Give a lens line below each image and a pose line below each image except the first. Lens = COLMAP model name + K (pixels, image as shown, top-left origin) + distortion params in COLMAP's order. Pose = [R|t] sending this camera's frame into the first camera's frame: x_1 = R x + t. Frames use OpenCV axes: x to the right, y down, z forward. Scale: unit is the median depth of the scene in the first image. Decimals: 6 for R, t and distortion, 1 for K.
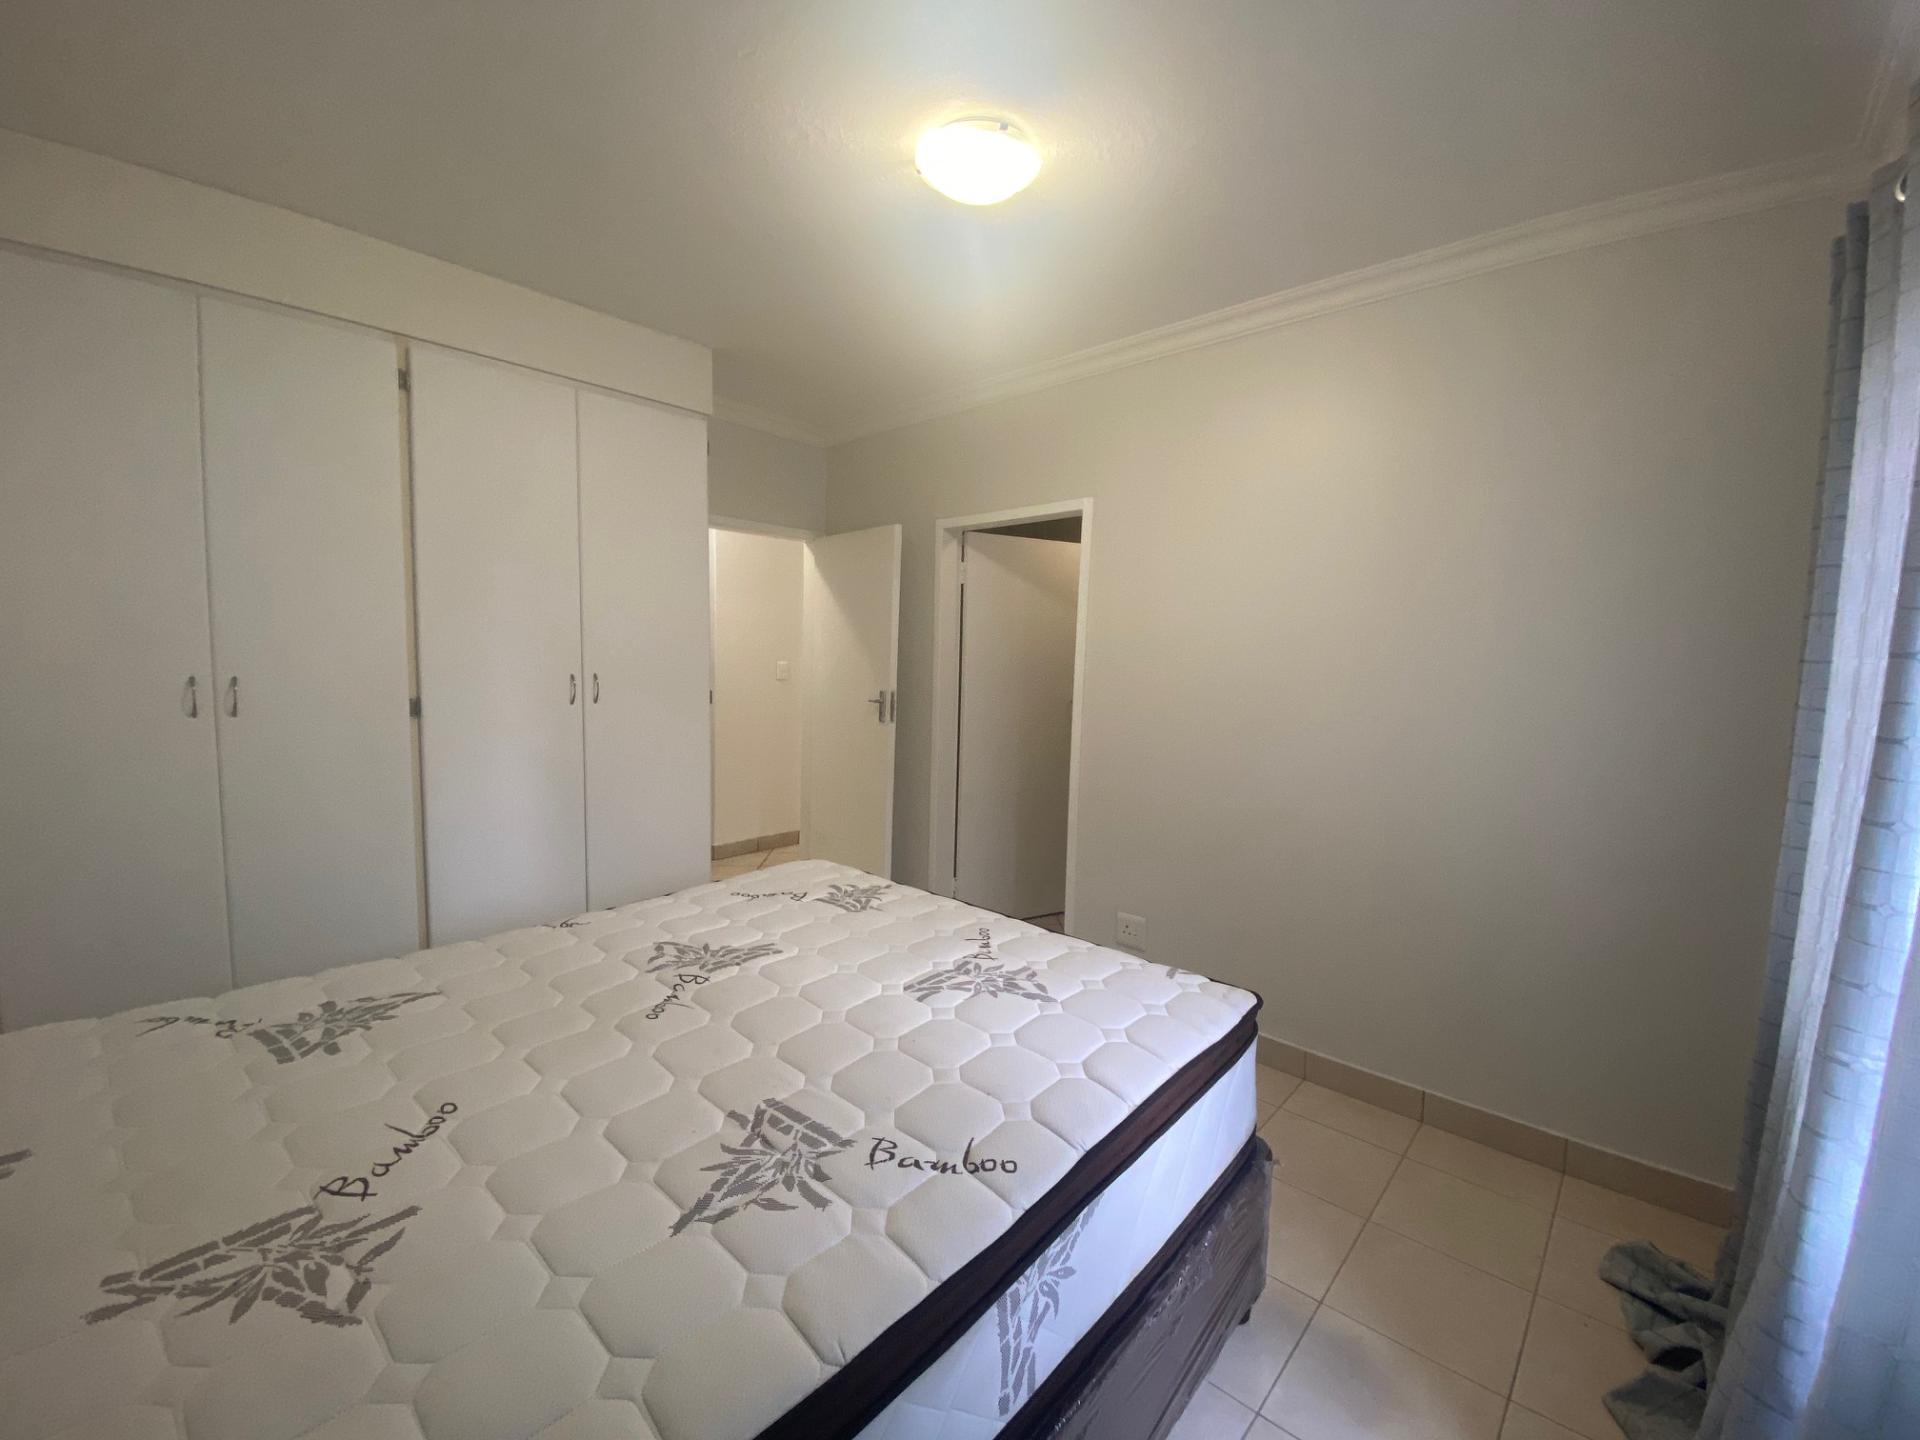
lens RADIAL K [[766.8, 0, 993.4], [0, 766.8, 710.6], [0, 0, 1]] dist [-0.000288, -0.014311]
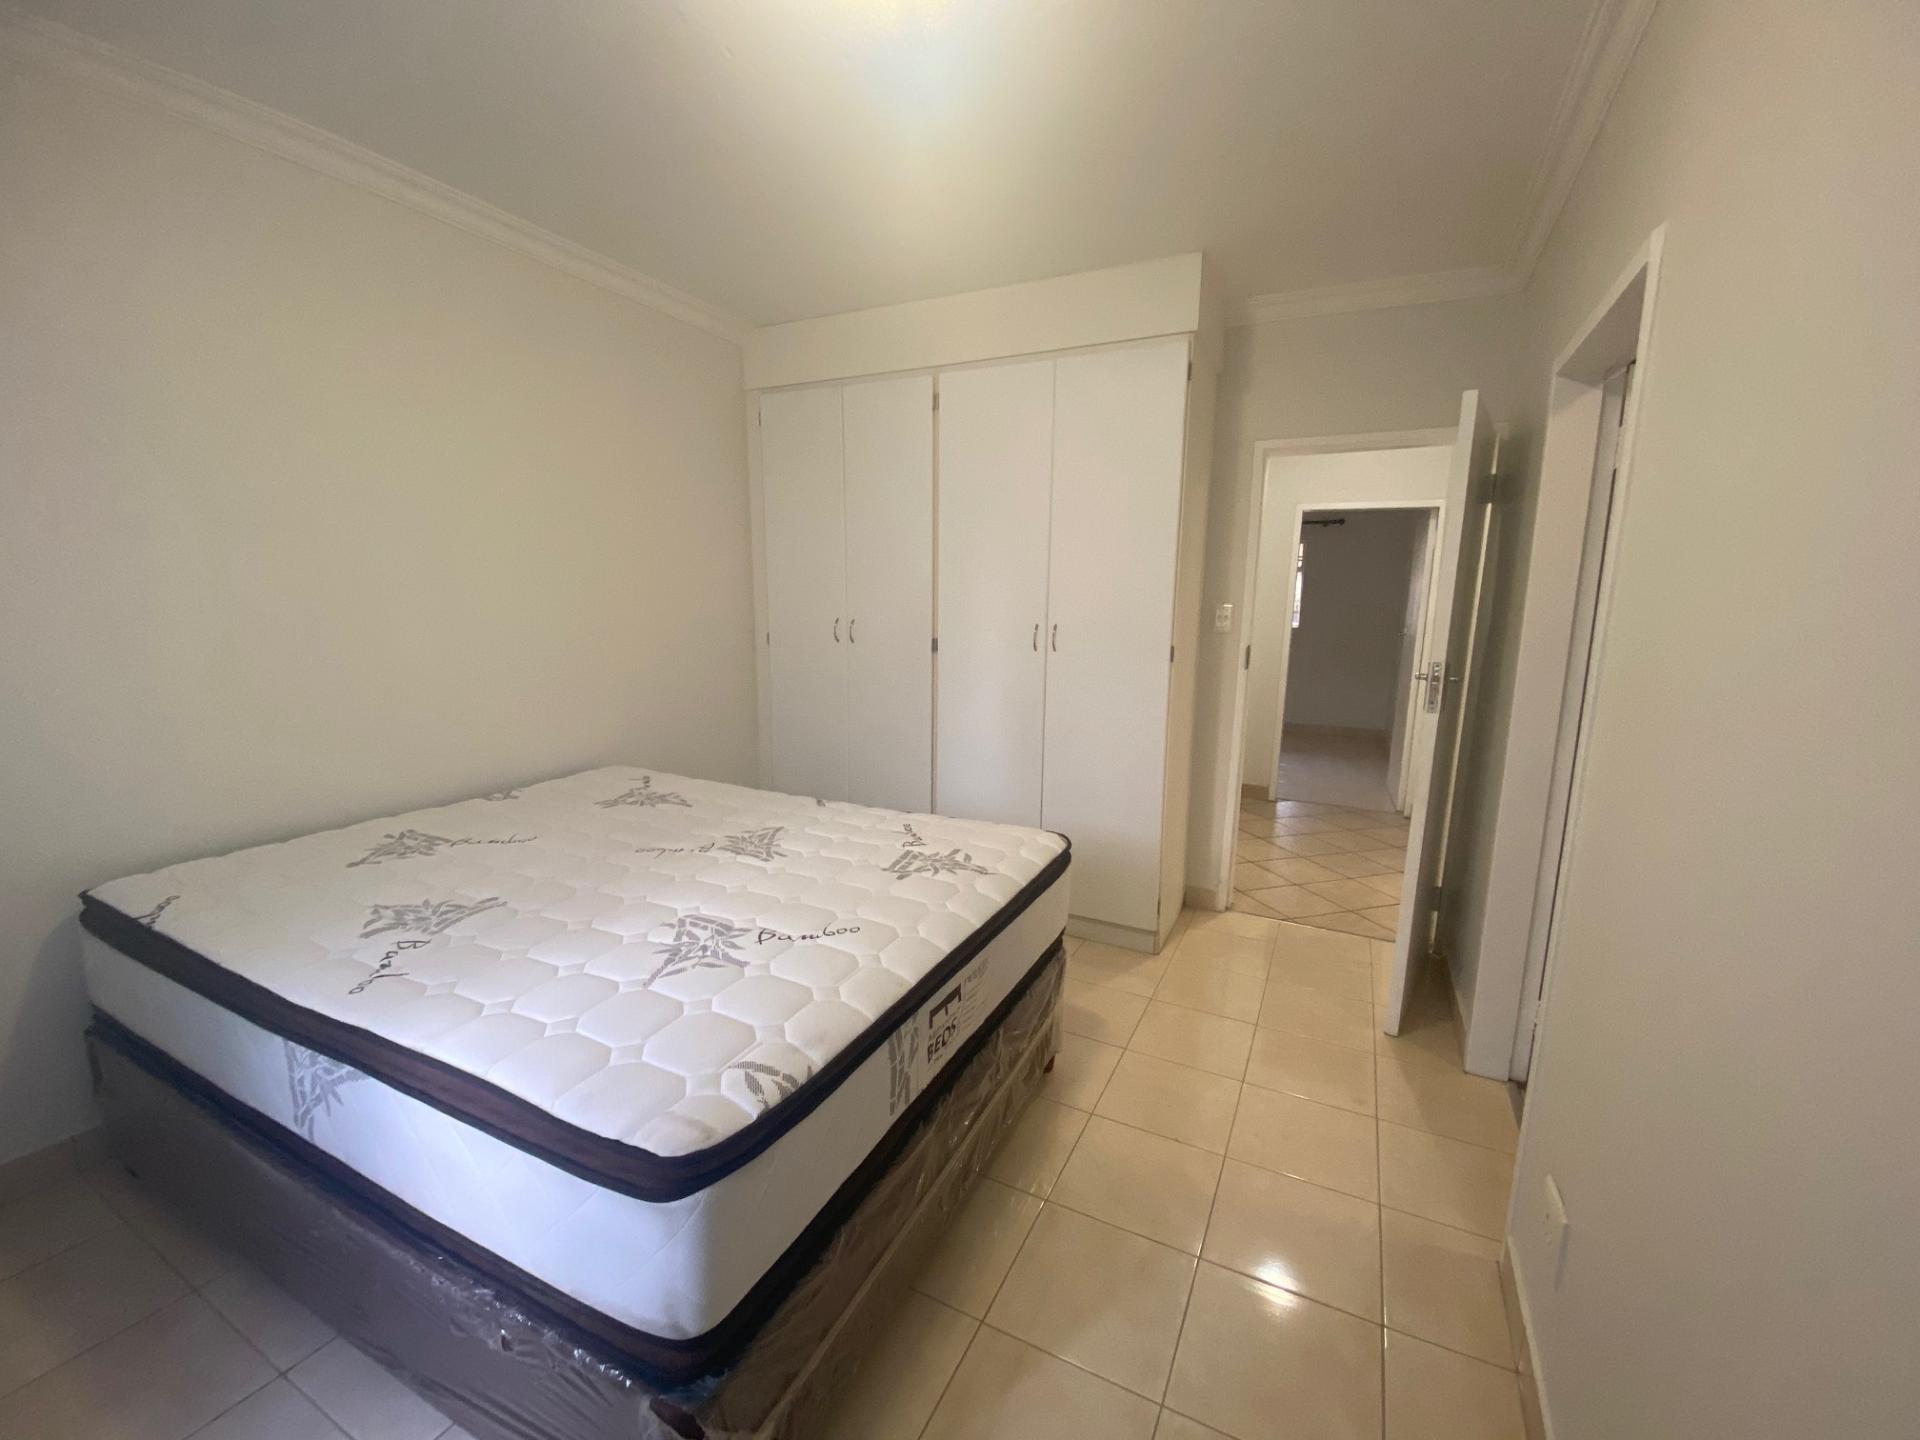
lens RADIAL K [[754.3, 0, 970.3], [0, 754.3, 745.0], [0, 0, 1]] dist [-0.000922, -0.000052]
pose [[0.253570, 0.171935, -0.951914, 0.846094], [-0.075595, 0.984589, 0.157700, -0.063405], [0.964359, 0.031972, 0.262660, 0.967662]]
